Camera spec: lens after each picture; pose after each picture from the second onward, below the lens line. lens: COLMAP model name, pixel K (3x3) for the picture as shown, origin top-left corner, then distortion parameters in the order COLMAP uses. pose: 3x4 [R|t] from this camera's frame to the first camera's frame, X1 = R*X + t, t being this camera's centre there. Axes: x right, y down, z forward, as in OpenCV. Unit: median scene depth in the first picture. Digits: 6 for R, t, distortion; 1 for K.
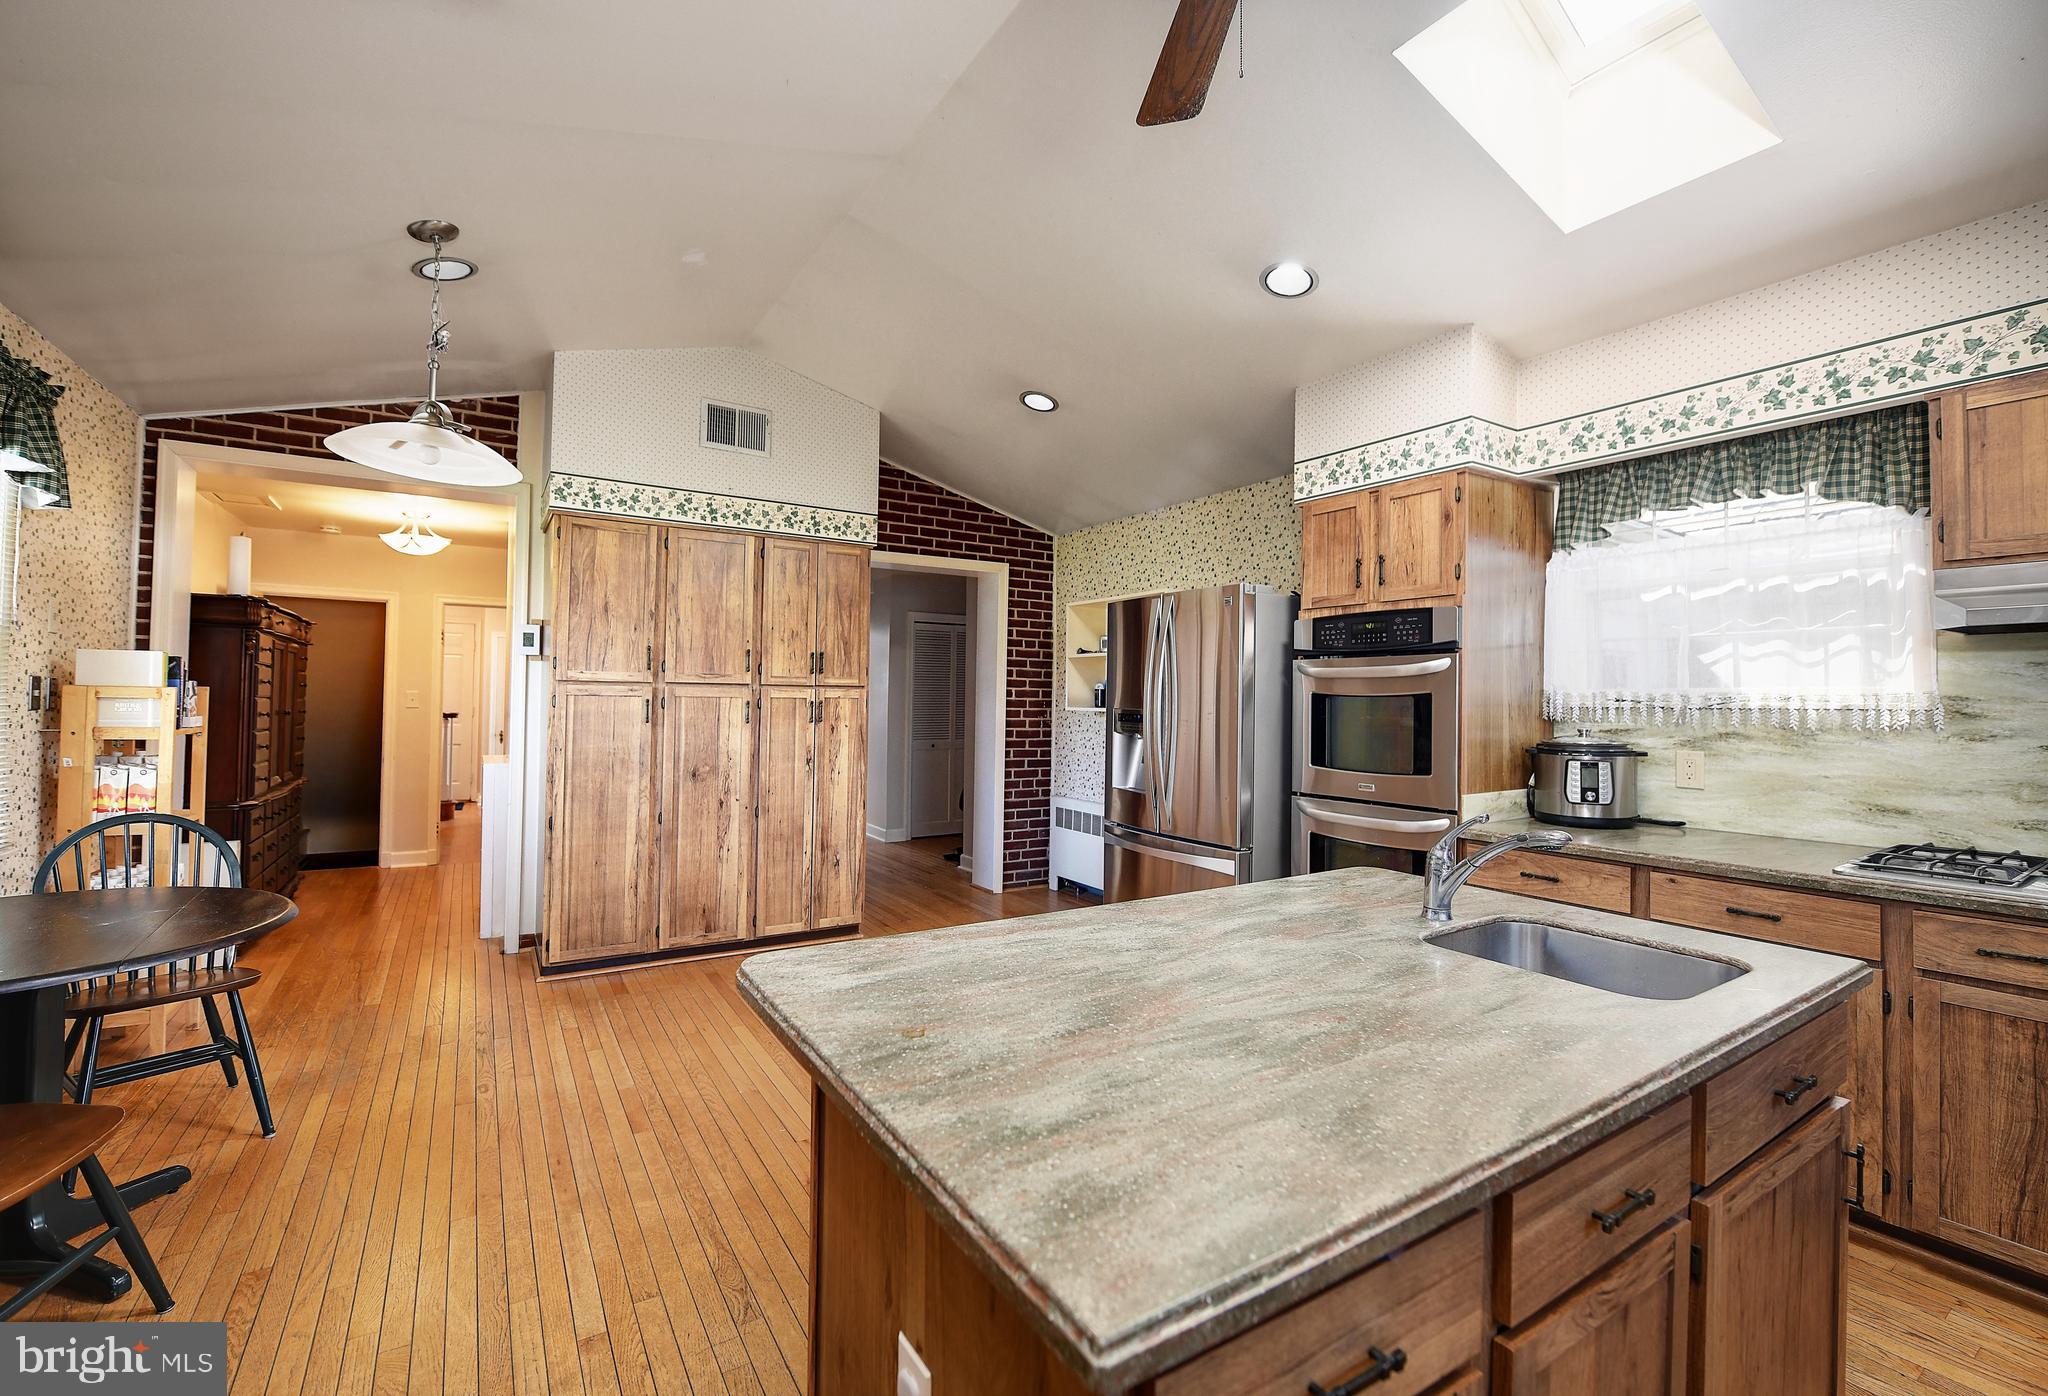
lens RADIAL K [[866.6, 0, 1012.2], [0, 866.6, 685.3], [0, 0, 1]] dist [-0.012509, -0.000794]
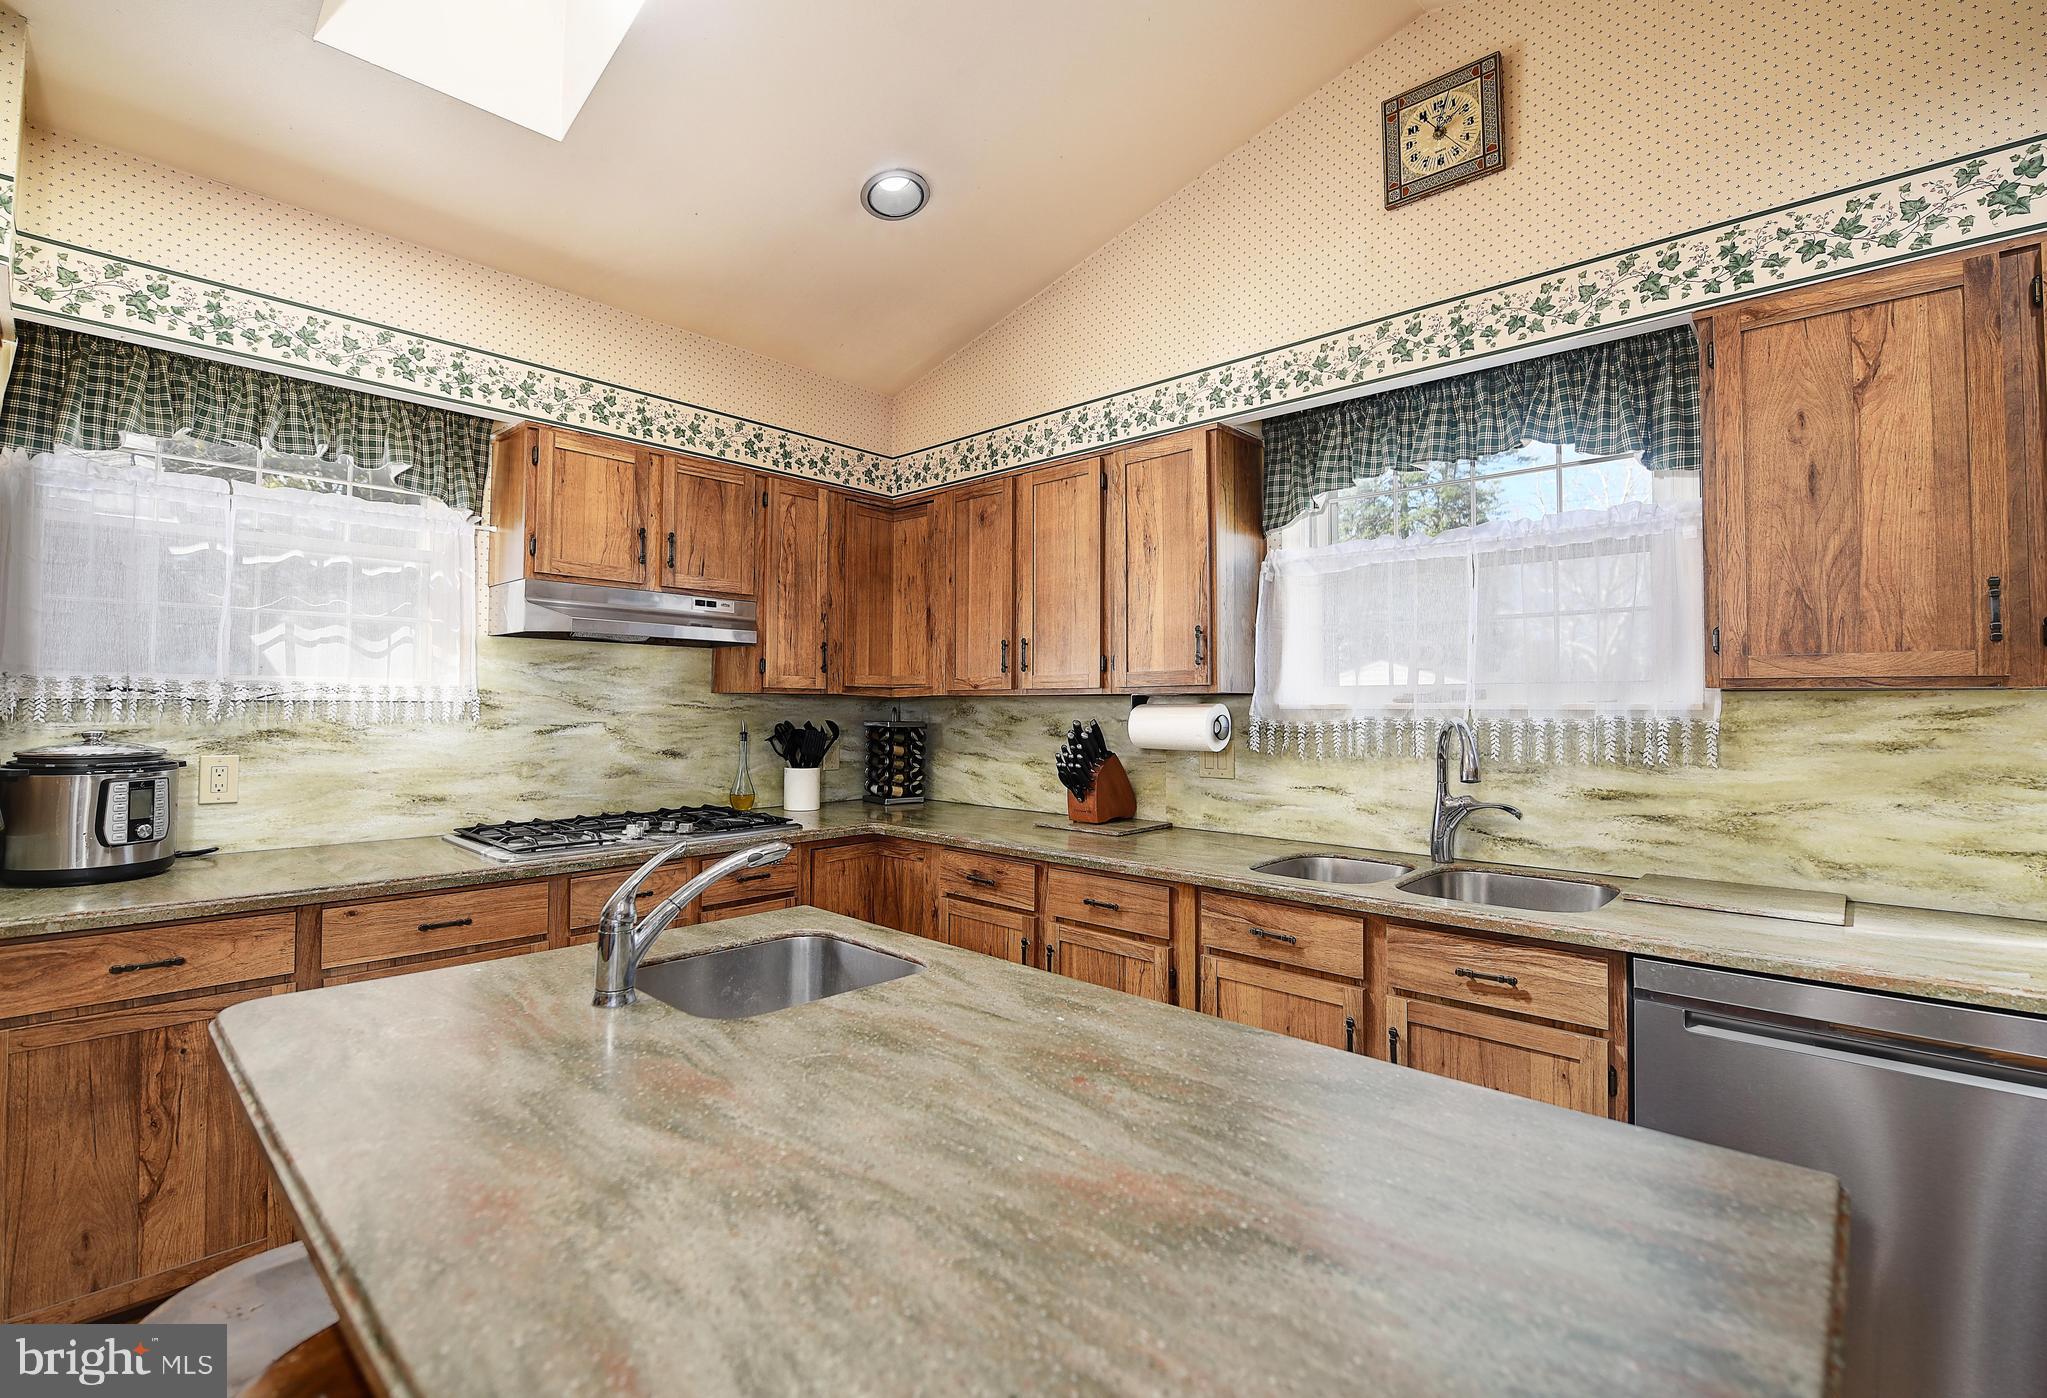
lens RADIAL K [[919.4, 0, 1000.1], [0, 919.4, 681.8], [0, 0, 1]] dist [-0.013957, -0.001880]
pose [[-0.253638, 0.014141, 0.967196, -0.237630], [-0.027165, 0.999395, -0.021735, 0.010465], [-0.966918, -0.031787, -0.253101, 0.664861]]
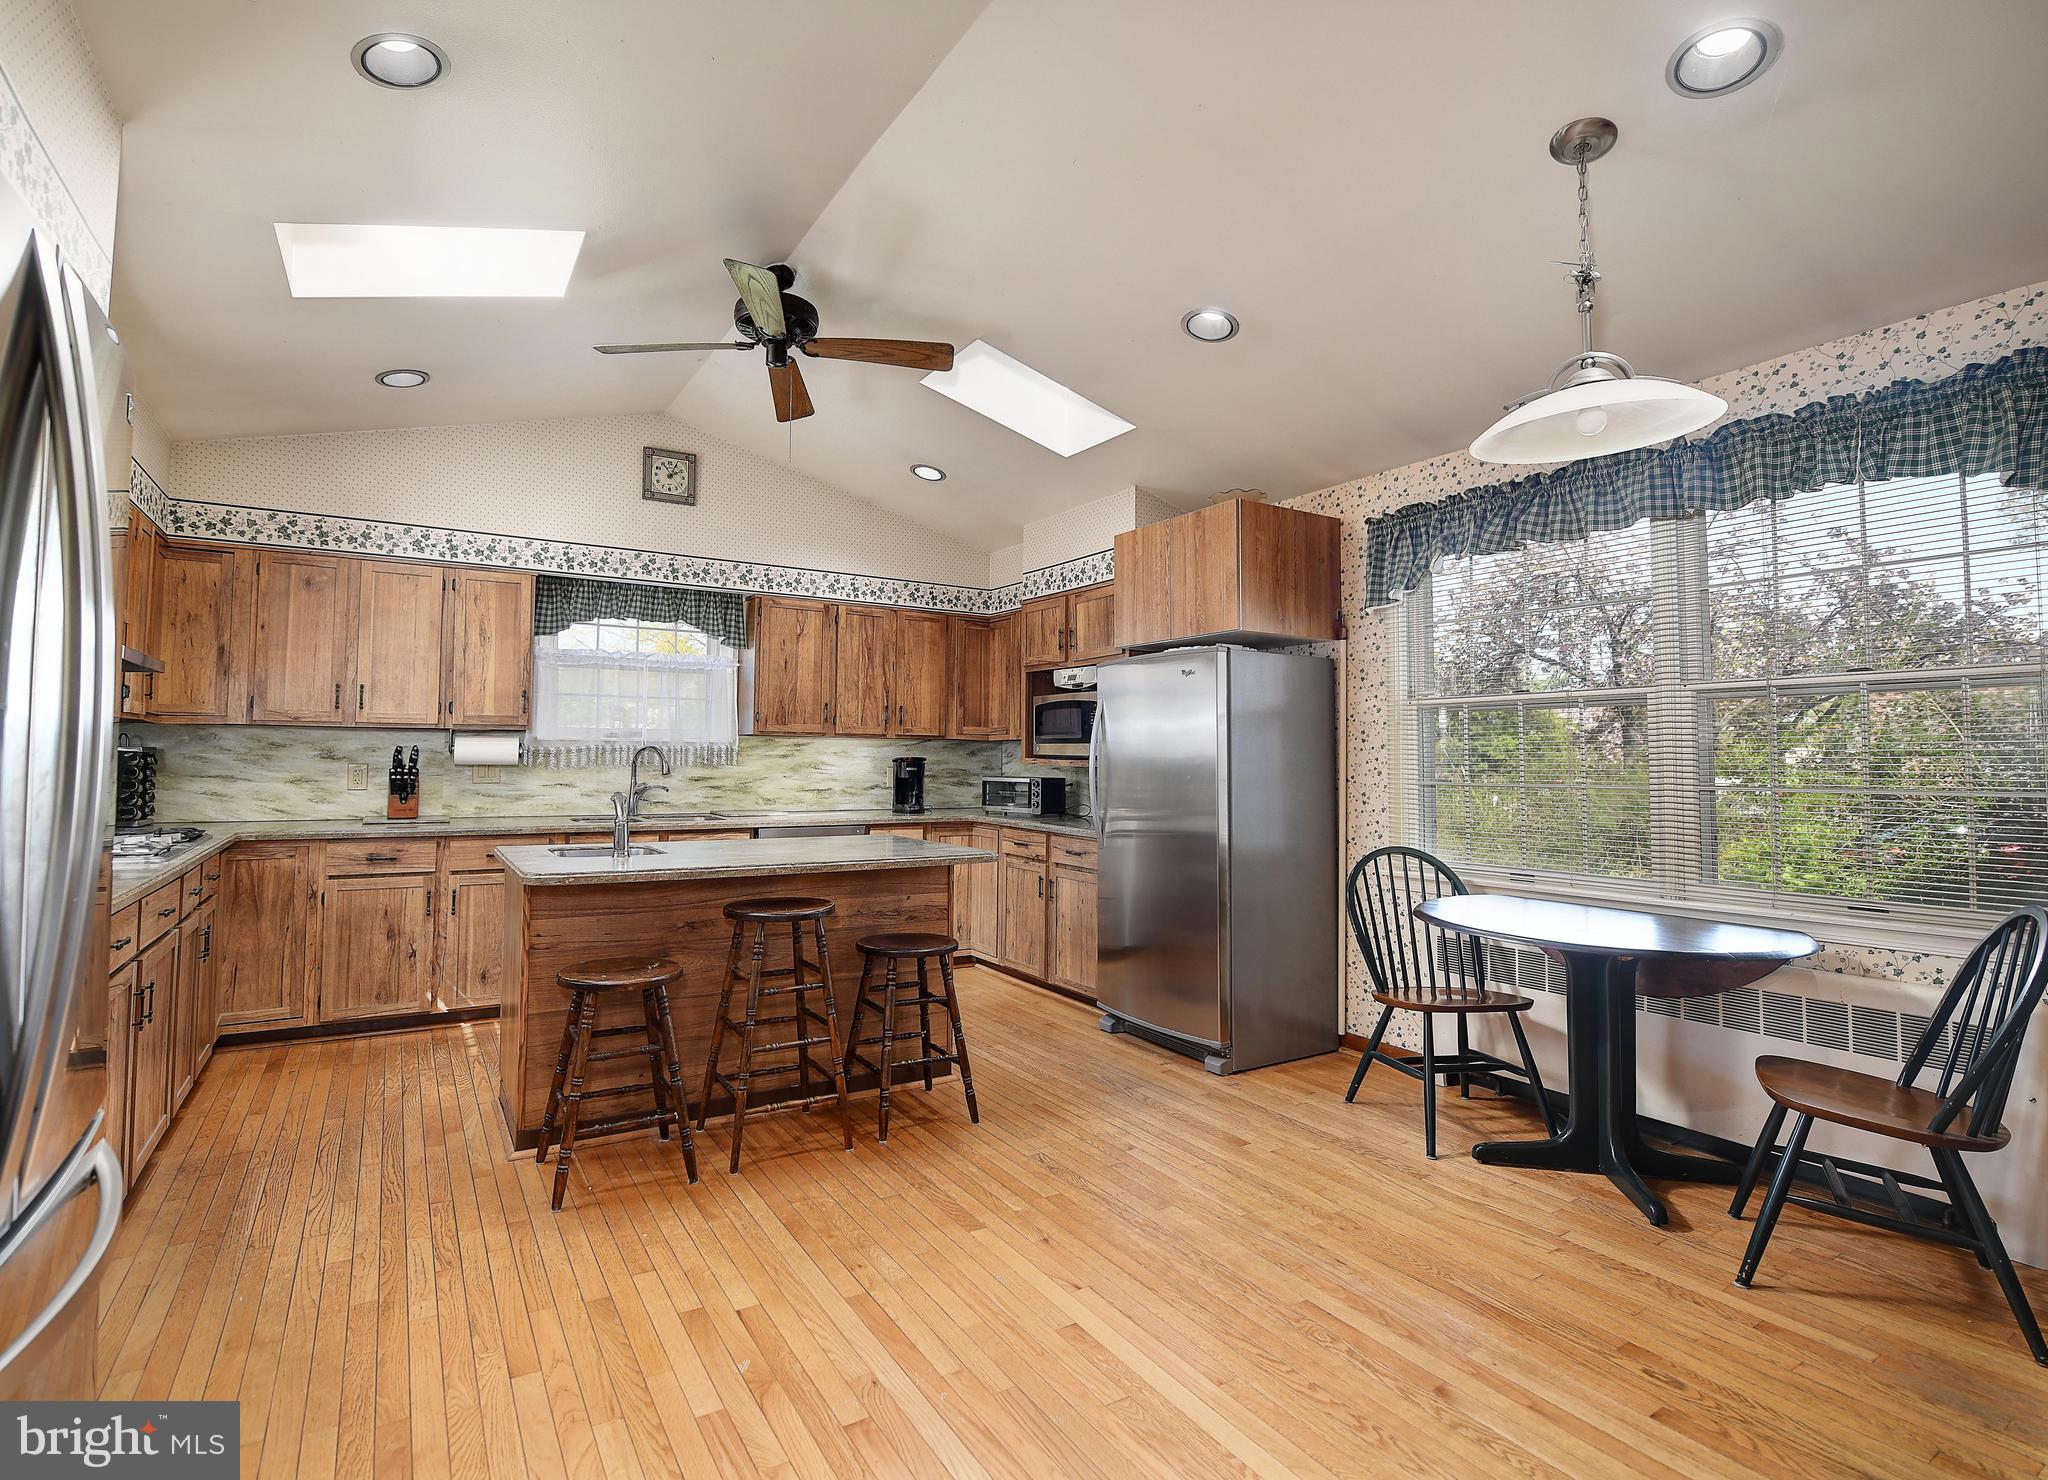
lens RADIAL K [[958.0, 0, 958.3], [0, 958.0, 718.0], [0, 0, 1]] dist [-0.013958, -0.002009]
pose [[-0.999537, -0.019897, 0.023041, -0.156268], [-0.021252, 0.997964, -0.060141, 0.070439], [-0.021797, -0.060603, -0.997924, 2.138161]]
